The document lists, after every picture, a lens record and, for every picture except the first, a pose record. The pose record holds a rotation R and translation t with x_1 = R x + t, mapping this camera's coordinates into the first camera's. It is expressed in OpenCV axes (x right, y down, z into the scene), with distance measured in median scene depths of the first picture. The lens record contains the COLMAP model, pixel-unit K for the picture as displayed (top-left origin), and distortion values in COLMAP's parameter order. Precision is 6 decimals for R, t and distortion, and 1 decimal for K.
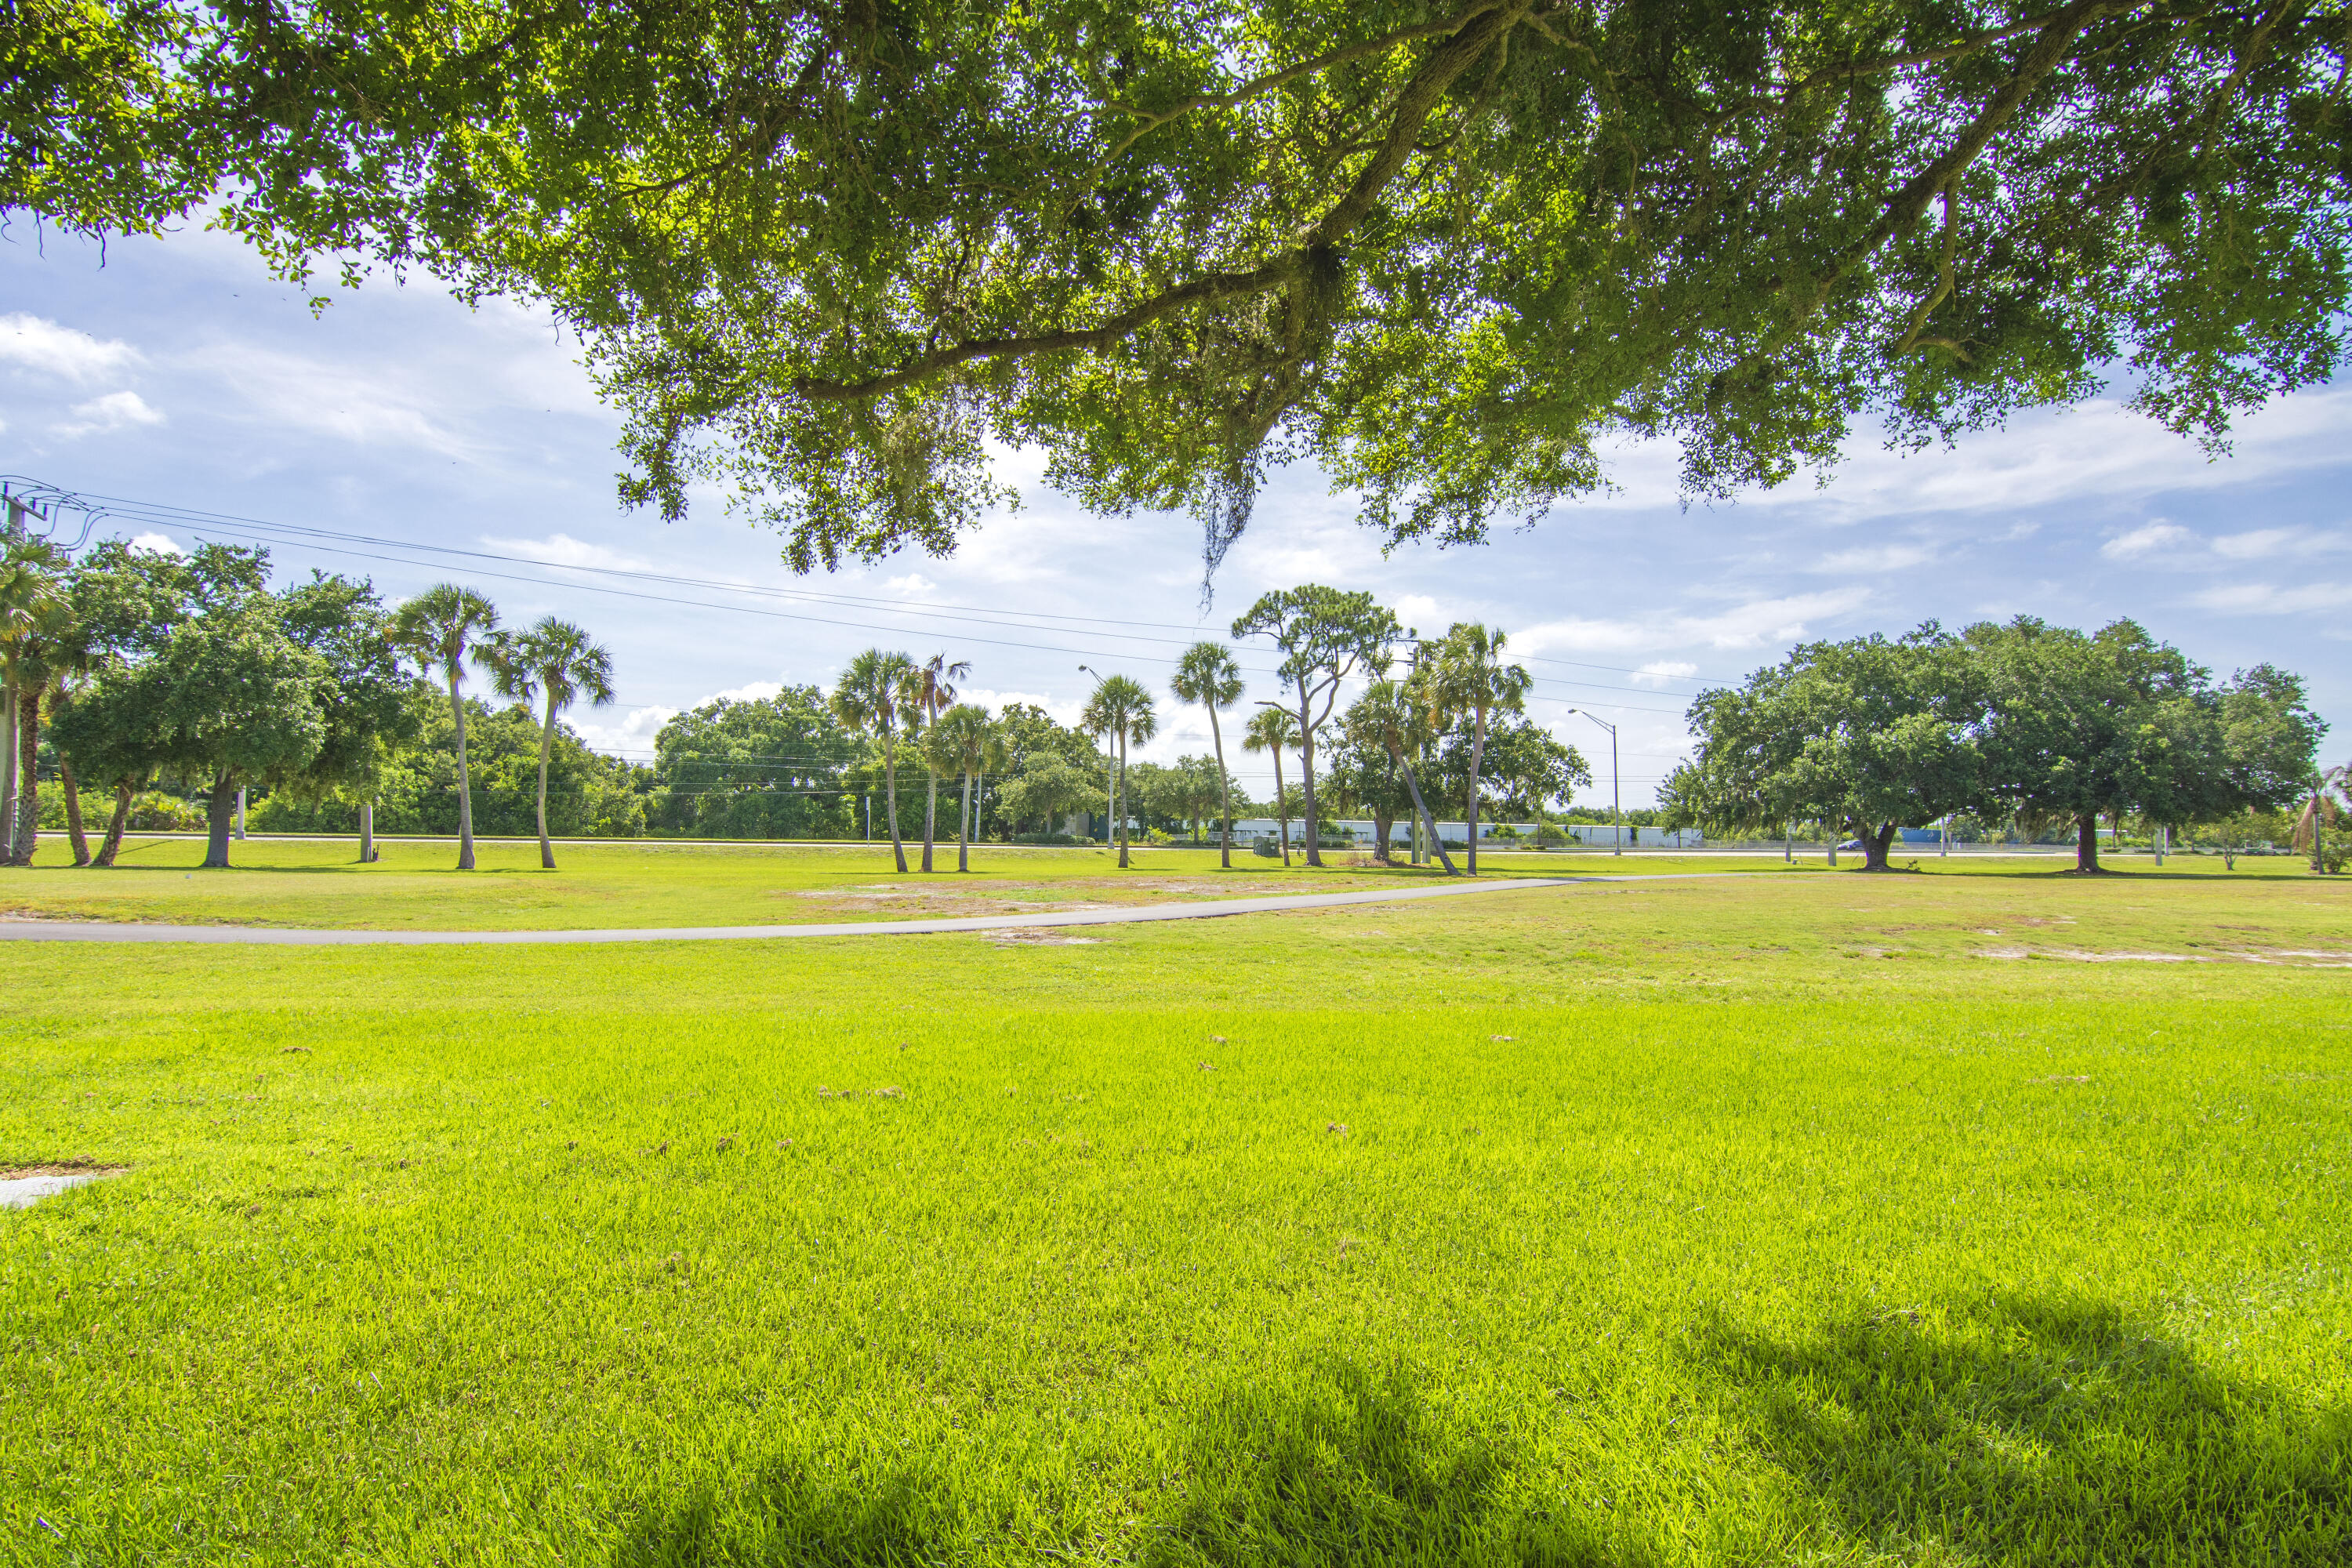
lens RADIAL K [[1123.5, 0, 1165.7], [0, 1123.5, 792.3], [0, 0, 1]] dist [-0.012534, -0.006646]
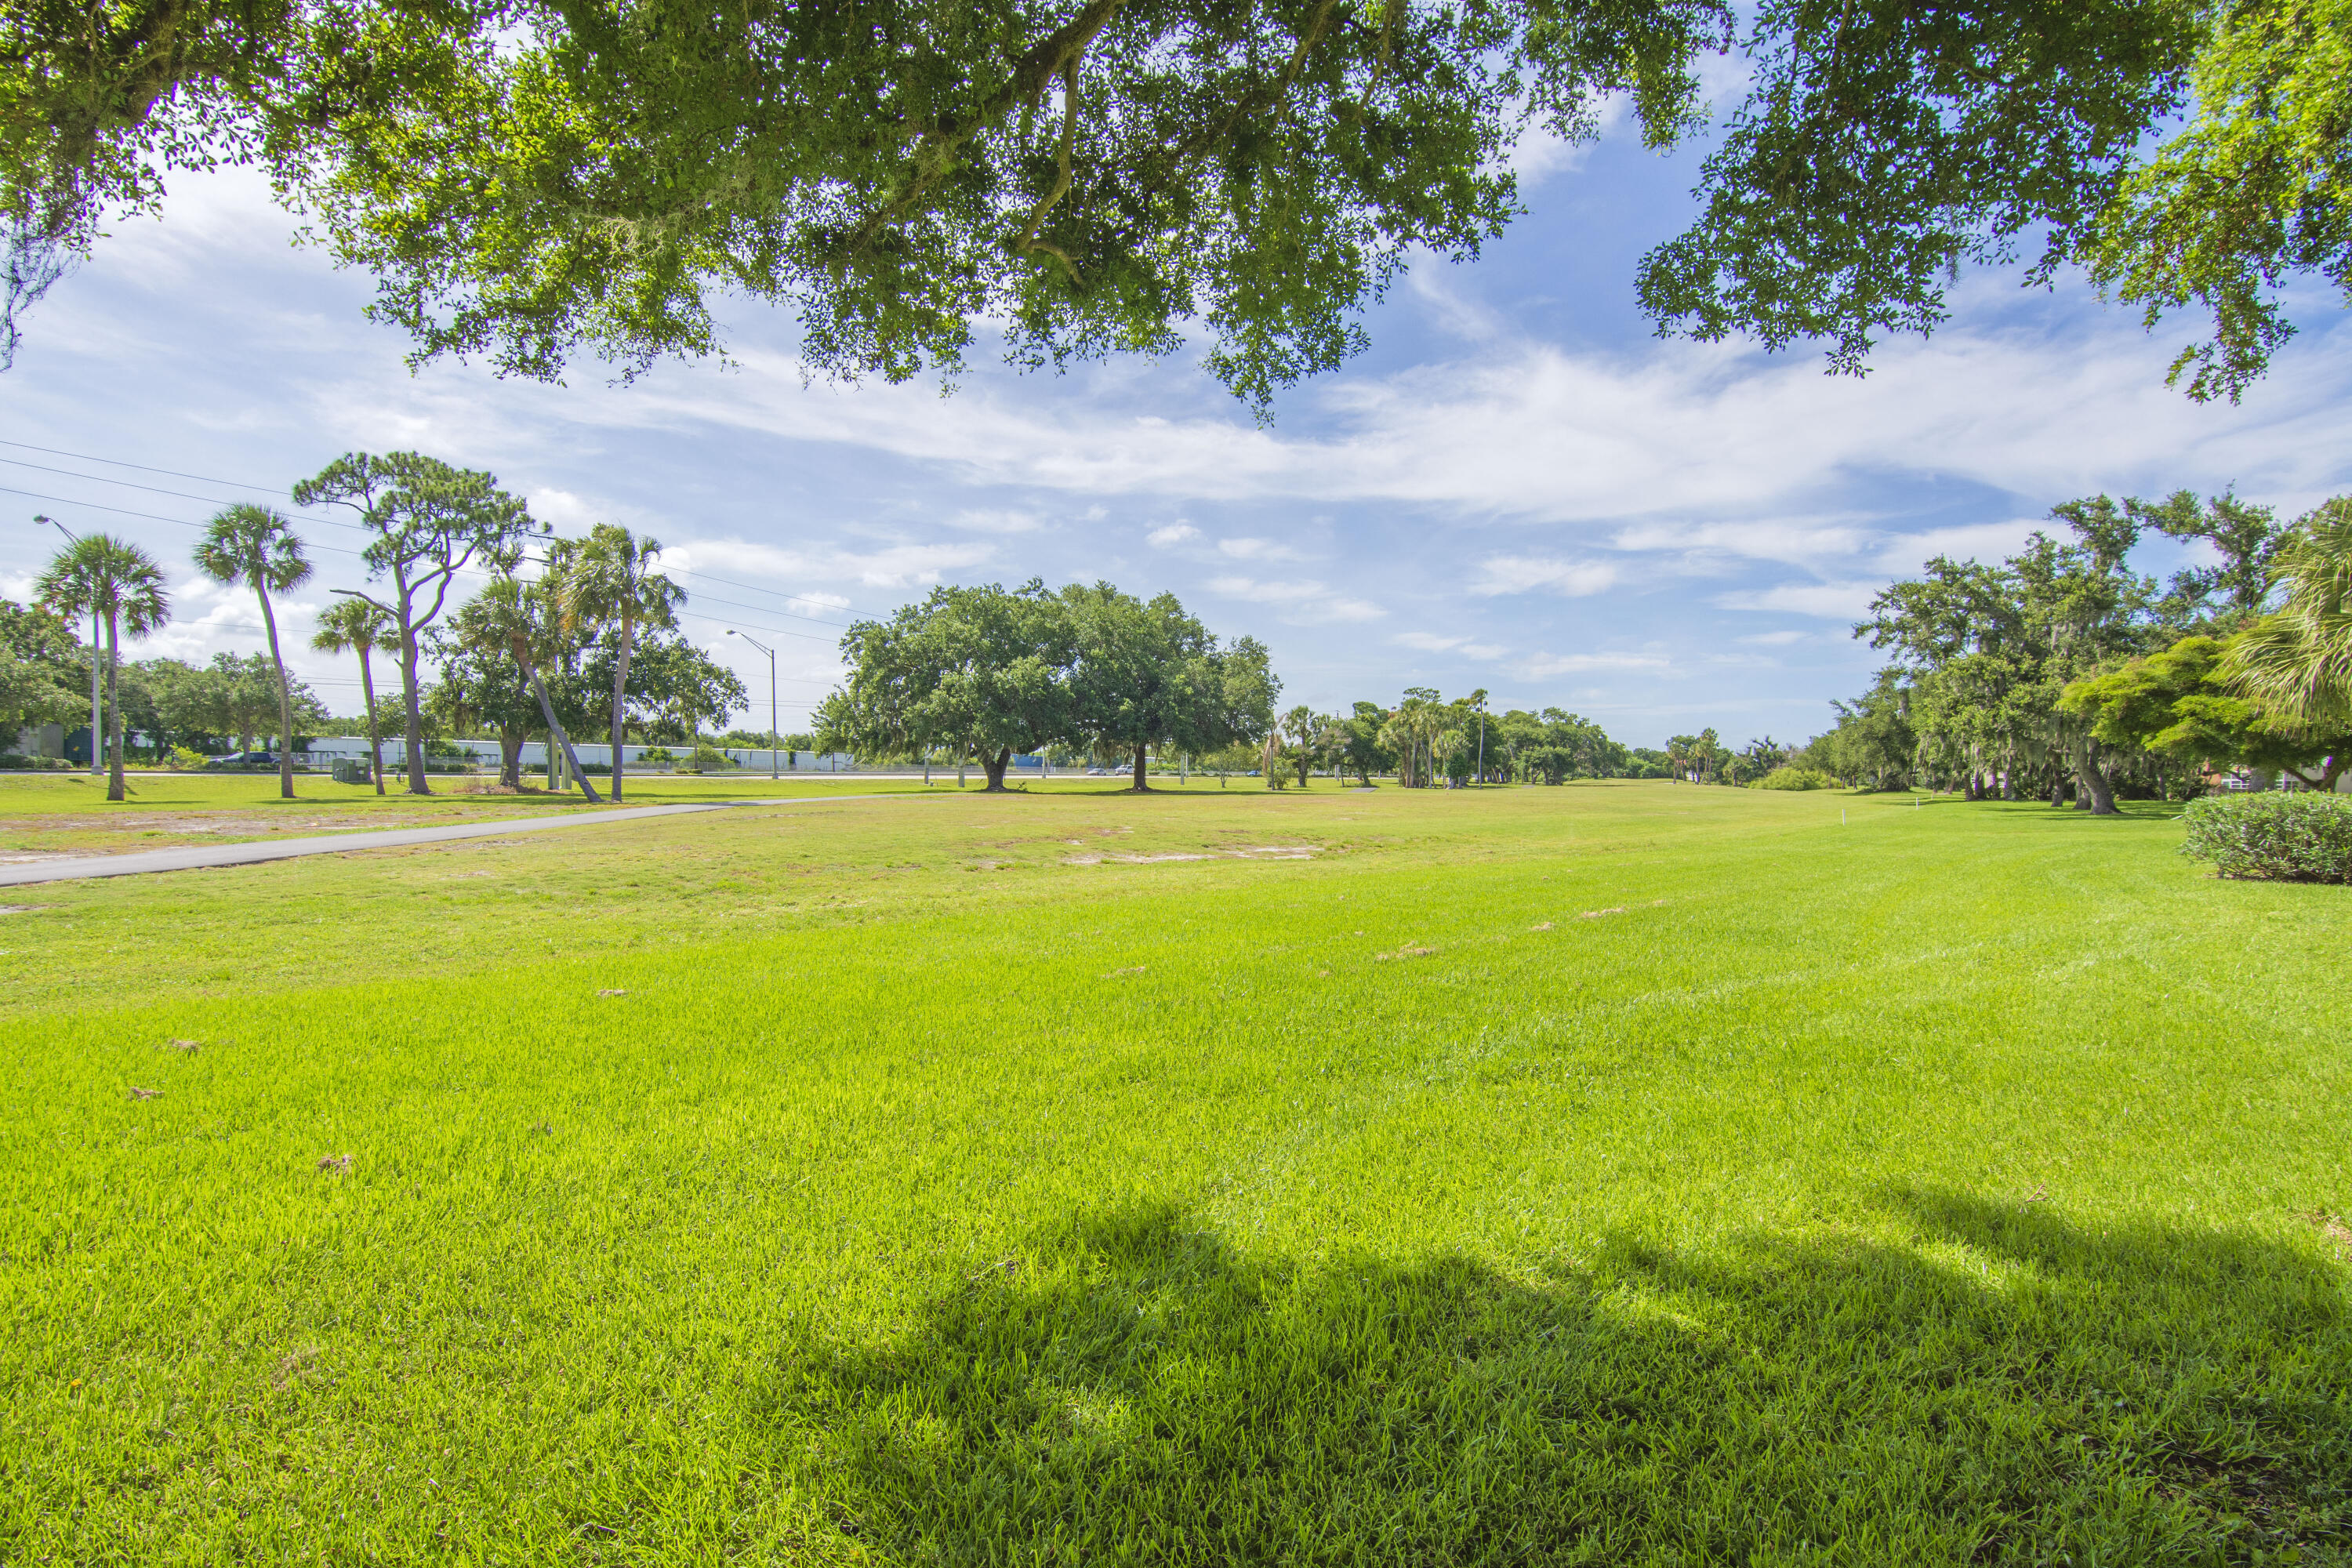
lens RADIAL K [[1123.5, 0, 1156.6], [0, 1123.5, 801.0], [0, 0, 1]] dist [-0.012534, -0.006646]
pose [[0.759394, -0.018872, 0.650358, 0.008773], [-0.030357, 0.997463, 0.064391, 0.000515], [-0.649923, -0.068640, 0.756894, 0.012572]]
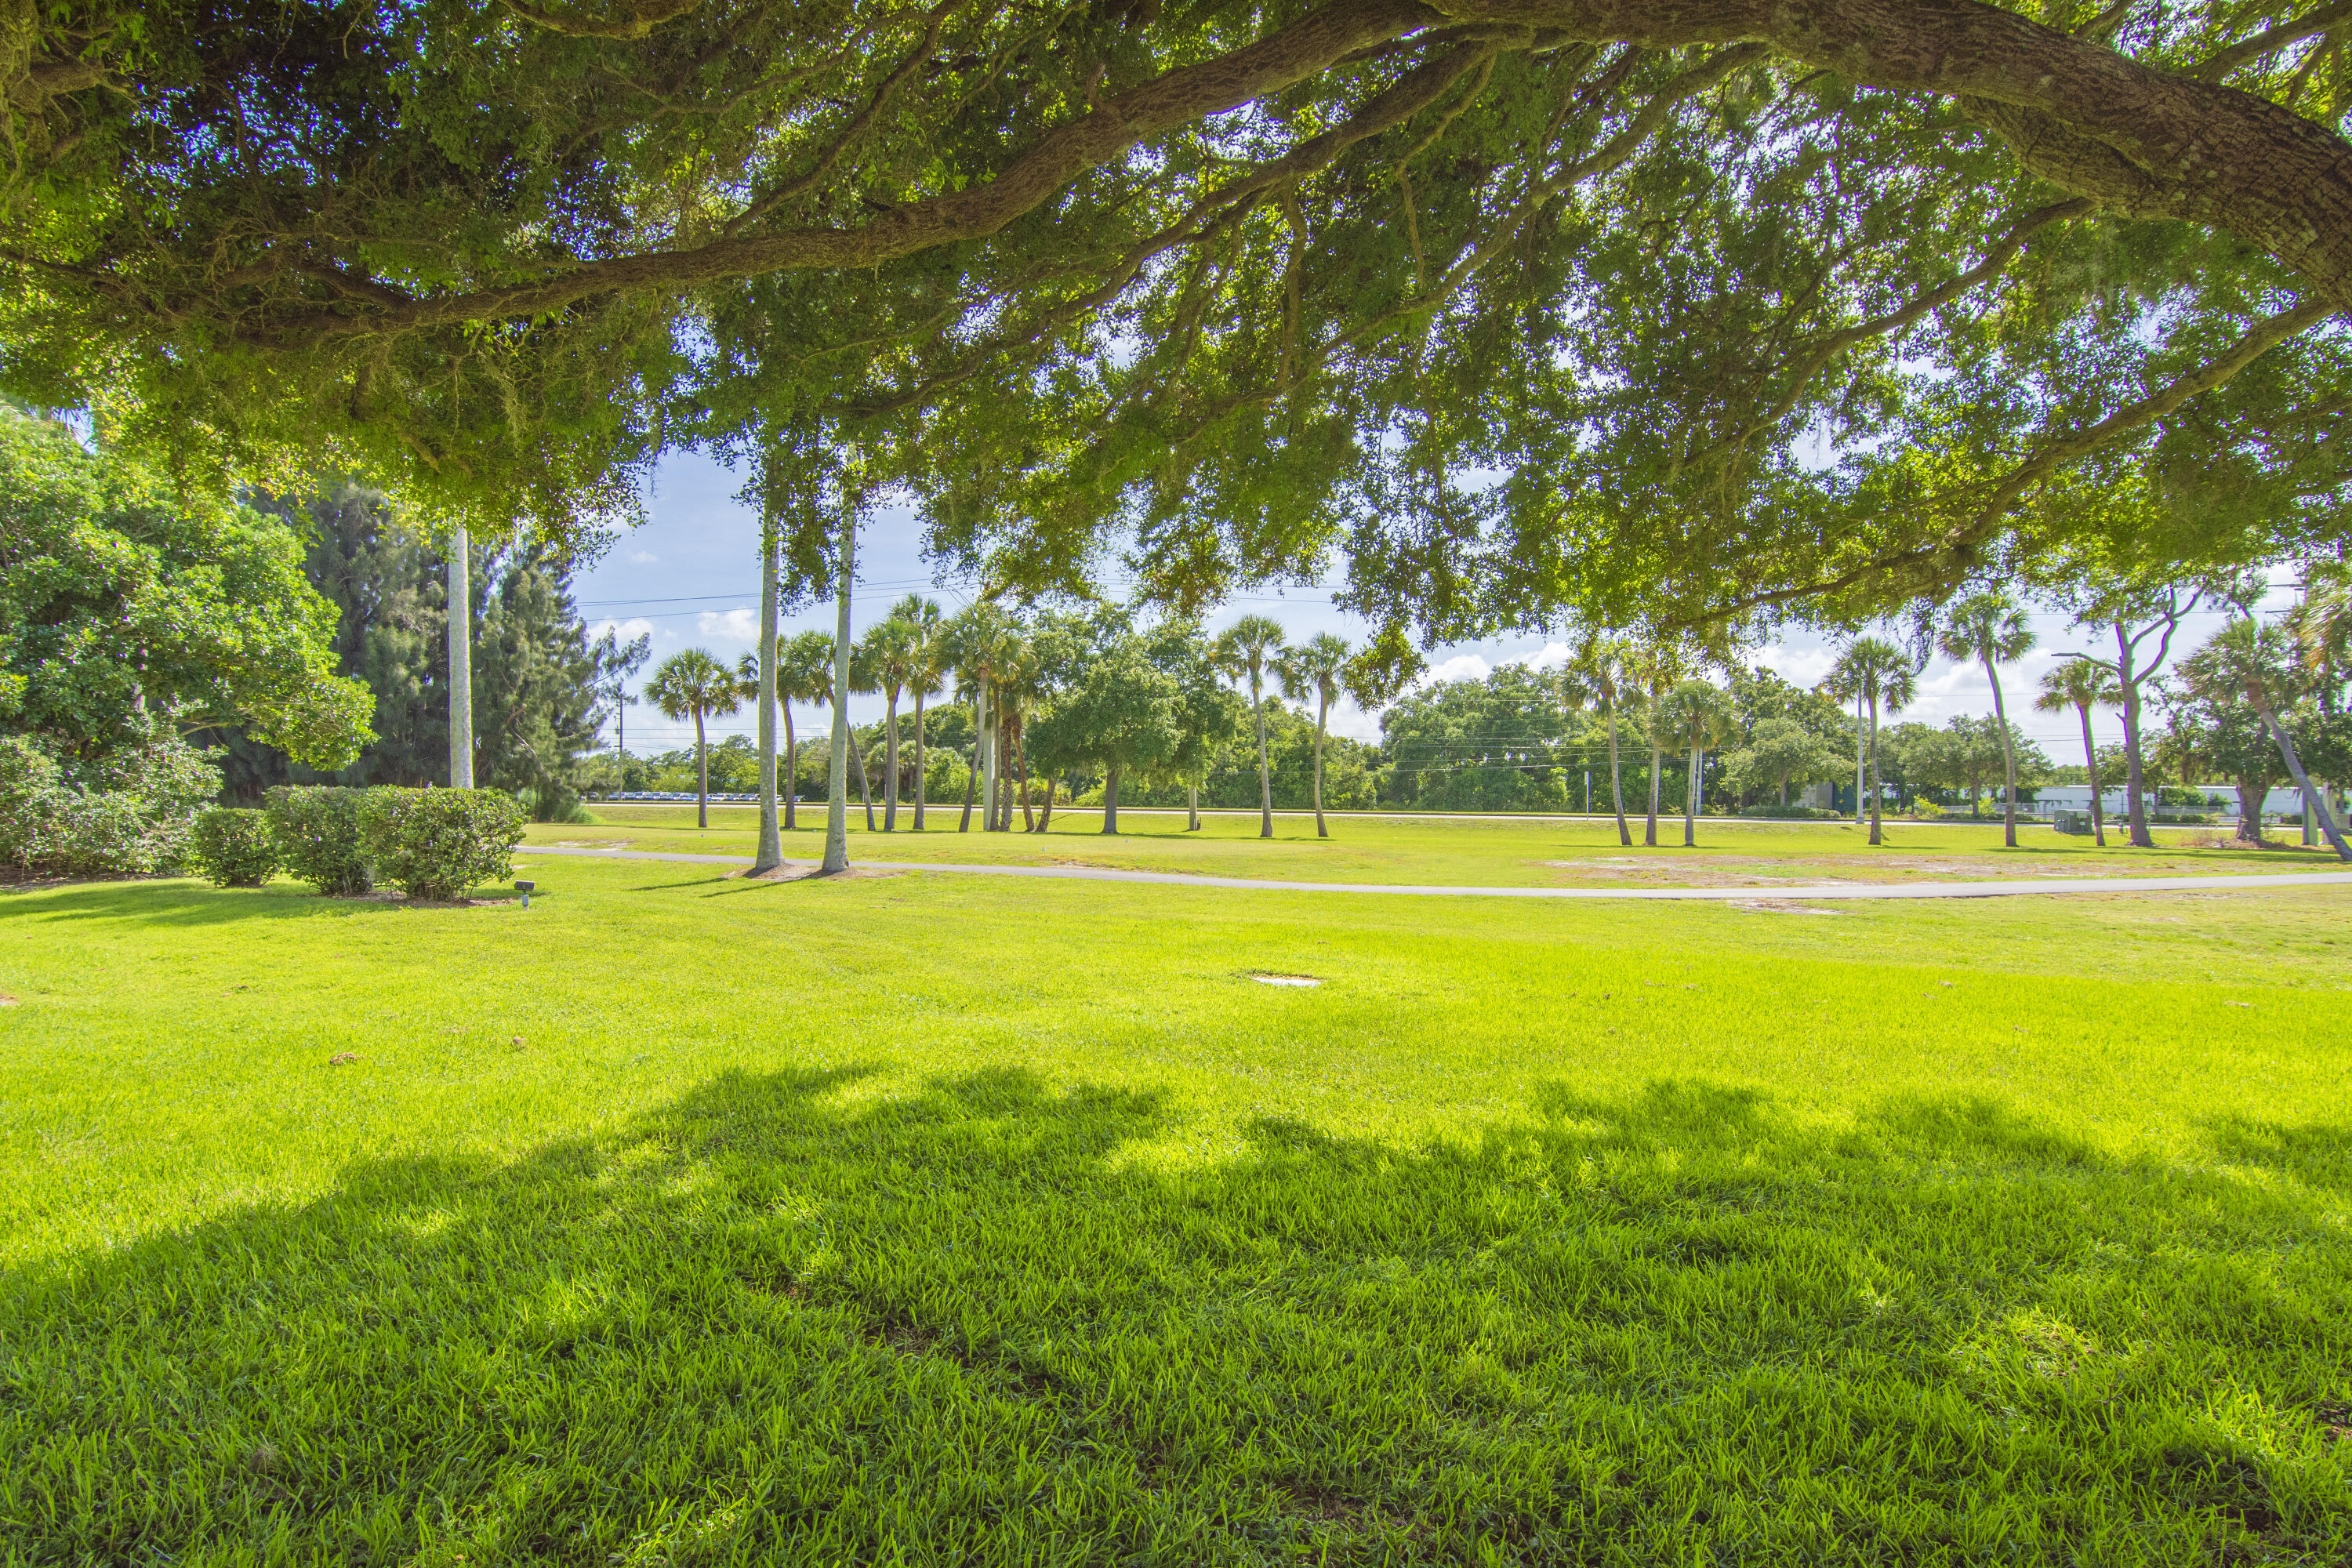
lens RADIAL K [[1123.5, 0, 1157.0], [0, 1123.5, 792.0], [0, 0, 1]] dist [-0.012534, -0.006646]
pose [[0.819079, -0.008686, -0.573615, 0.005586], [0.023887, 0.999535, 0.018973, -0.007863], [0.573183, -0.029242, 0.818905, -0.096230]]
